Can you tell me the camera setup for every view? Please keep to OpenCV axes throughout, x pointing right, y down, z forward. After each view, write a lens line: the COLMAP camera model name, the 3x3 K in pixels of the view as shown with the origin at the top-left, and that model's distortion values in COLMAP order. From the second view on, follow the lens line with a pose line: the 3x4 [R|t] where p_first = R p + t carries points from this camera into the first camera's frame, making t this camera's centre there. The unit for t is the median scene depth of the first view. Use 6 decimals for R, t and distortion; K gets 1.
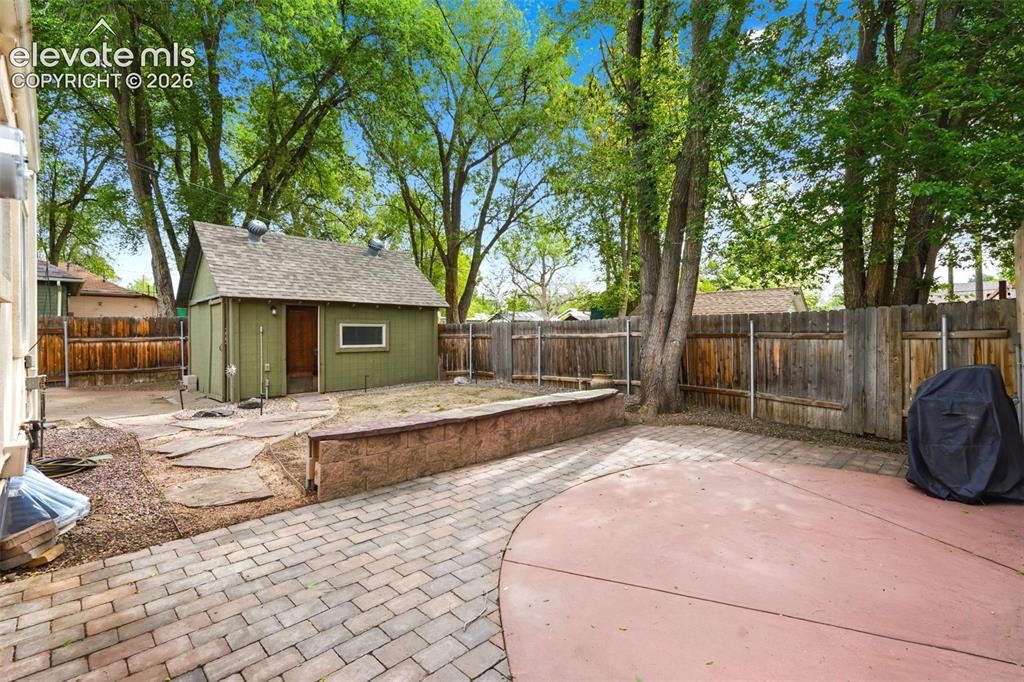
lens RADIAL K [[453.7, 0, 512.0], [0, 453.7, 341.0], [0, 0, 1]] dist [-0.003606, 0.000410]
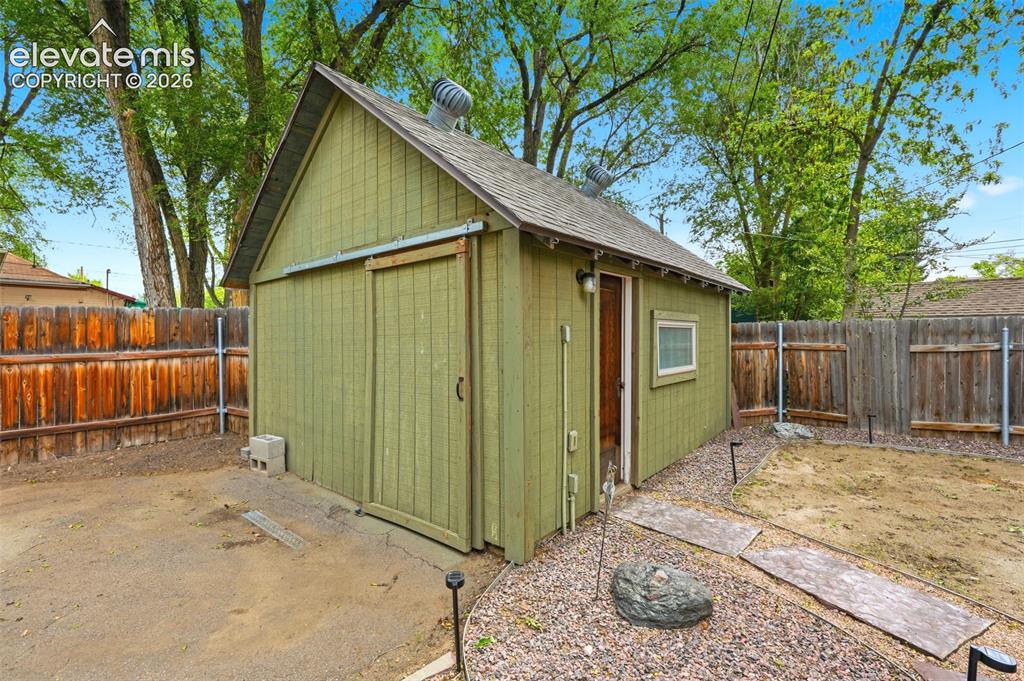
lens RADIAL K [[453.7, 0, 512.0], [0, 453.7, 340.5], [0, 0, 1]] dist [-0.003606, 0.000410]
pose [[0.996065, -0.002156, 0.088604, -0.494137], [0.002834, 0.999968, -0.007523, -0.014624], [-0.088585, 0.007745, 0.996039, 0.515808]]
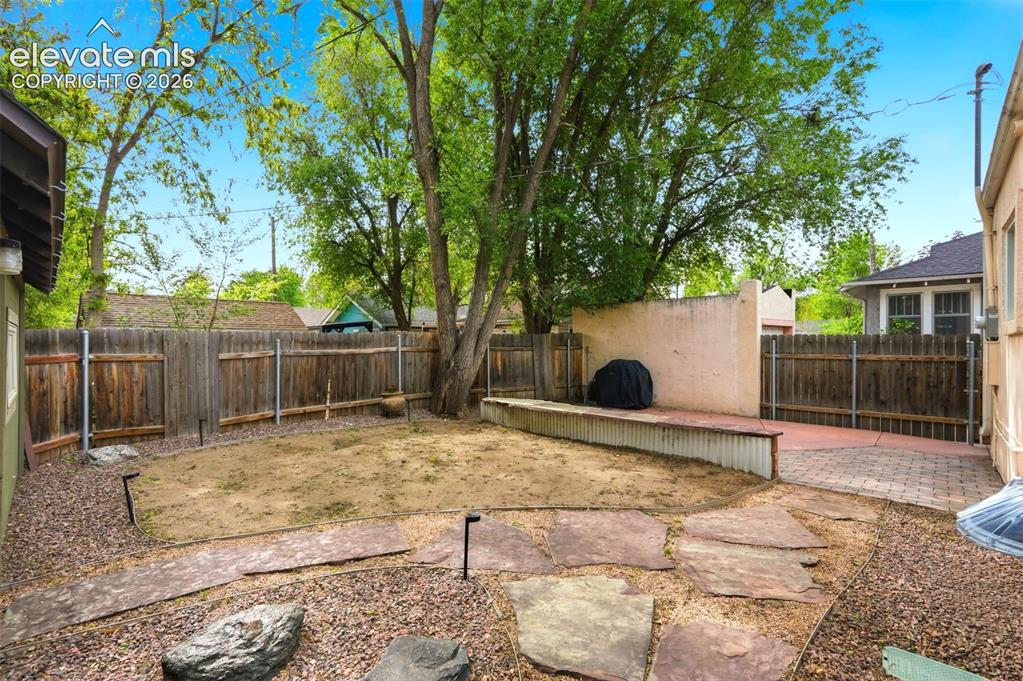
lens RADIAL K [[453.2, 0, 511.5], [0, 453.2, 340.5], [0, 0, 1]] dist [-0.003606, 0.000410]
pose [[-0.015017, 0.007439, 0.999860, -0.592877], [0.017956, 0.999813, -0.007169, -0.017973], [-0.999726, 0.017846, -0.015148, 0.614323]]
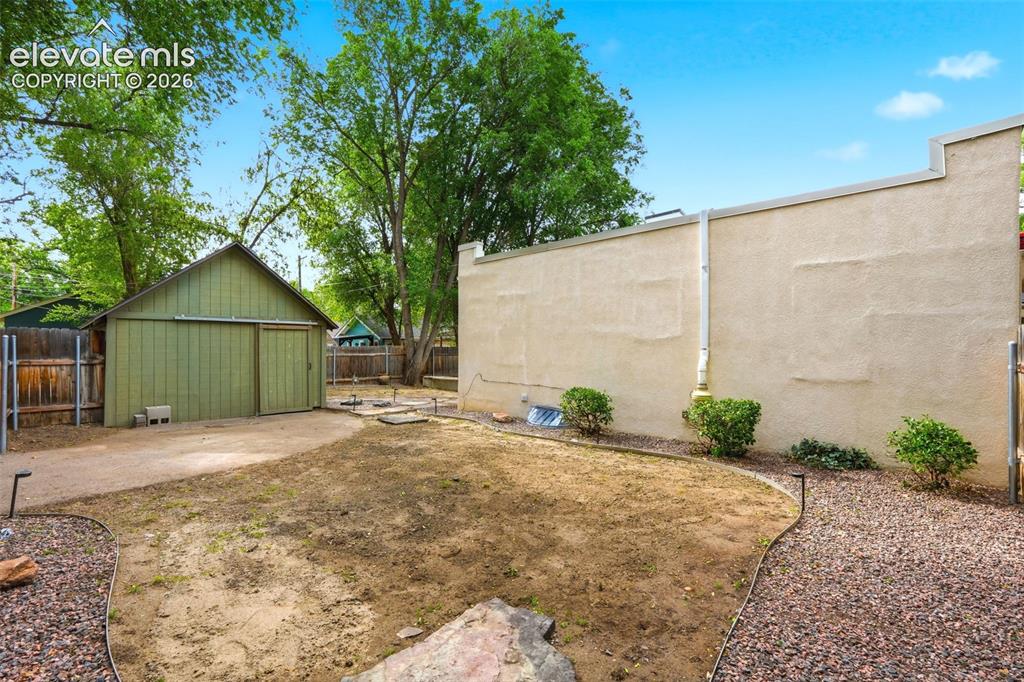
lens RADIAL K [[453.7, 0, 512.0], [0, 453.7, 341.0], [0, 0, 1]] dist [-0.003606, 0.000410]
pose [[-0.016285, 0.023828, 0.999583, -1.493203], [0.012348, 0.999645, -0.023628, -0.014874], [-0.999791, 0.011958, -0.016573, 0.360246]]
